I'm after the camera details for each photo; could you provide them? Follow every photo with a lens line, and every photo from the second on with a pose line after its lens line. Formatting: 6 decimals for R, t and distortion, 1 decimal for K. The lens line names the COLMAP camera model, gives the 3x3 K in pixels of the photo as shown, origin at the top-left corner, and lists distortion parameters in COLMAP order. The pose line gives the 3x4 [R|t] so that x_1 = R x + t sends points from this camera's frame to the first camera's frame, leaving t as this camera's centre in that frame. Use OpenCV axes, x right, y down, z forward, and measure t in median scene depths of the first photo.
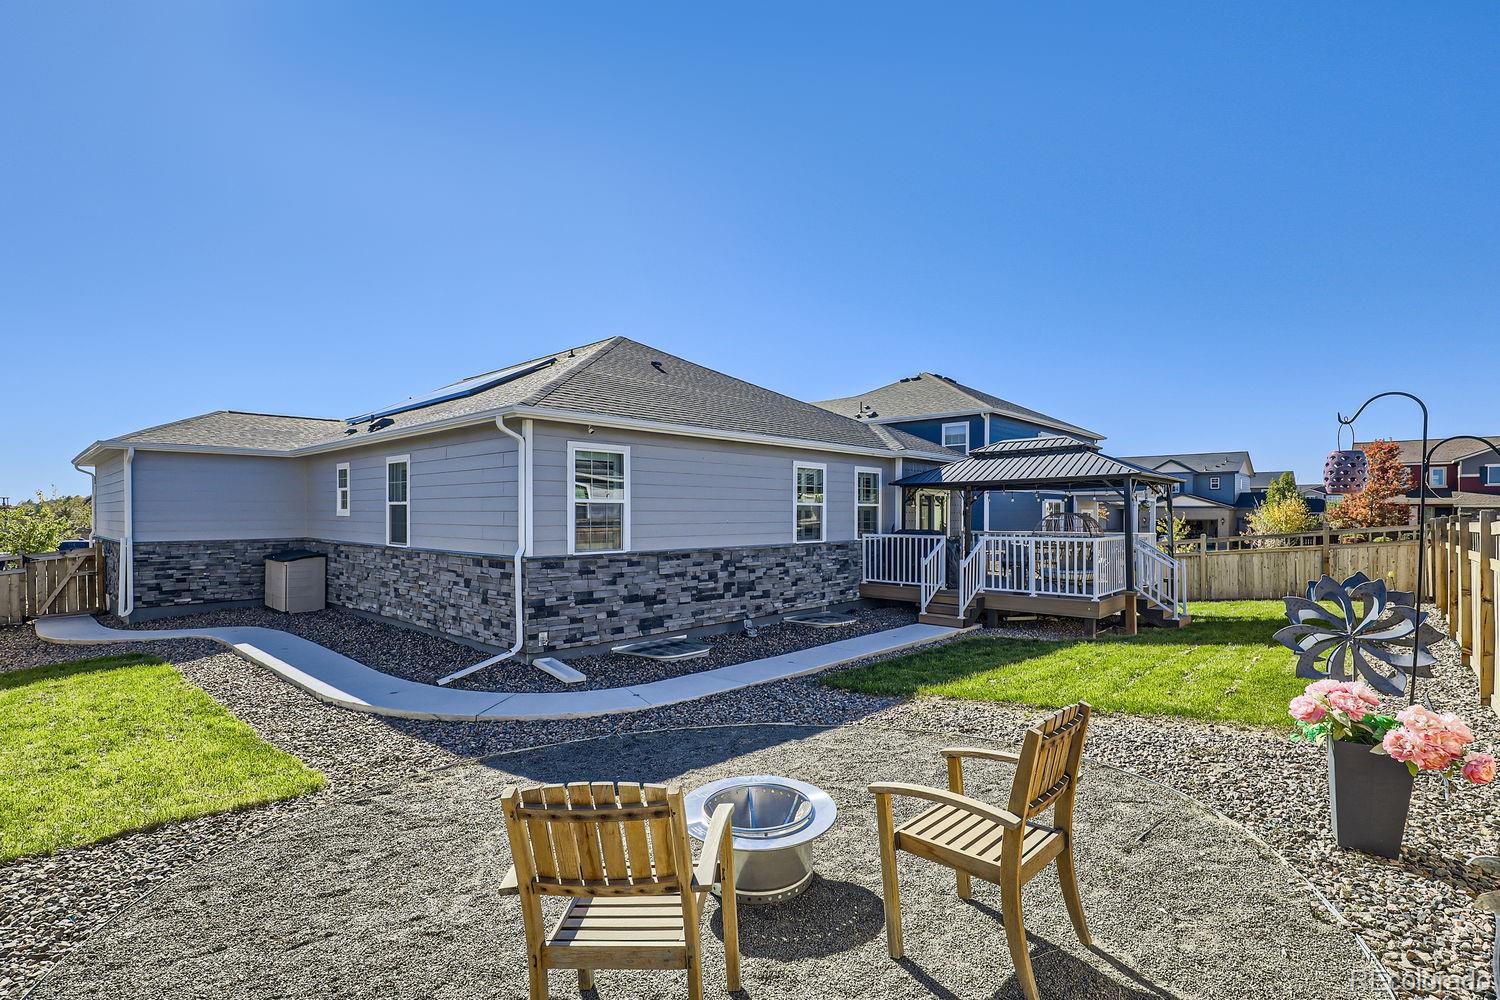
lens RADIAL K [[685.5, 0, 755.5], [0, 685.5, 506.4], [0, 0, 1]] dist [0.009838, -0.003264]
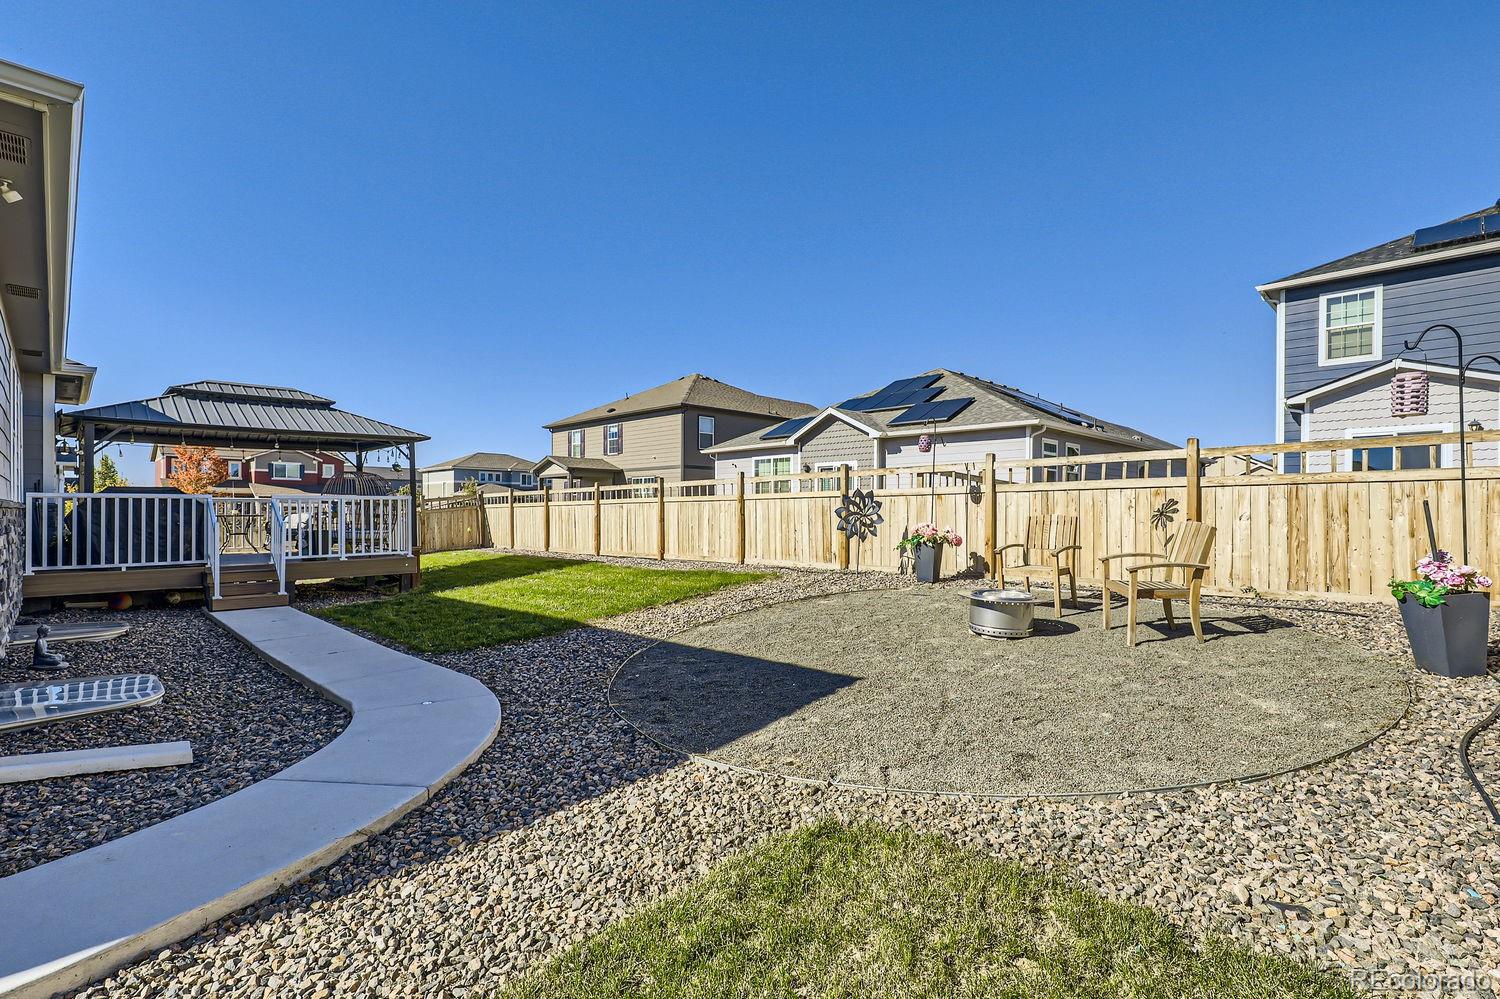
lens RADIAL K [[685.5, 0, 755.3], [0, 685.5, 505.4], [0, 0, 1]] dist [0.009838, -0.003264]
pose [[0.004694, 0.007374, 0.999962, -0.453901], [-0.006312, 0.999953, -0.007344, 0.054146], [-0.999969, -0.006278, 0.004740, 0.384476]]
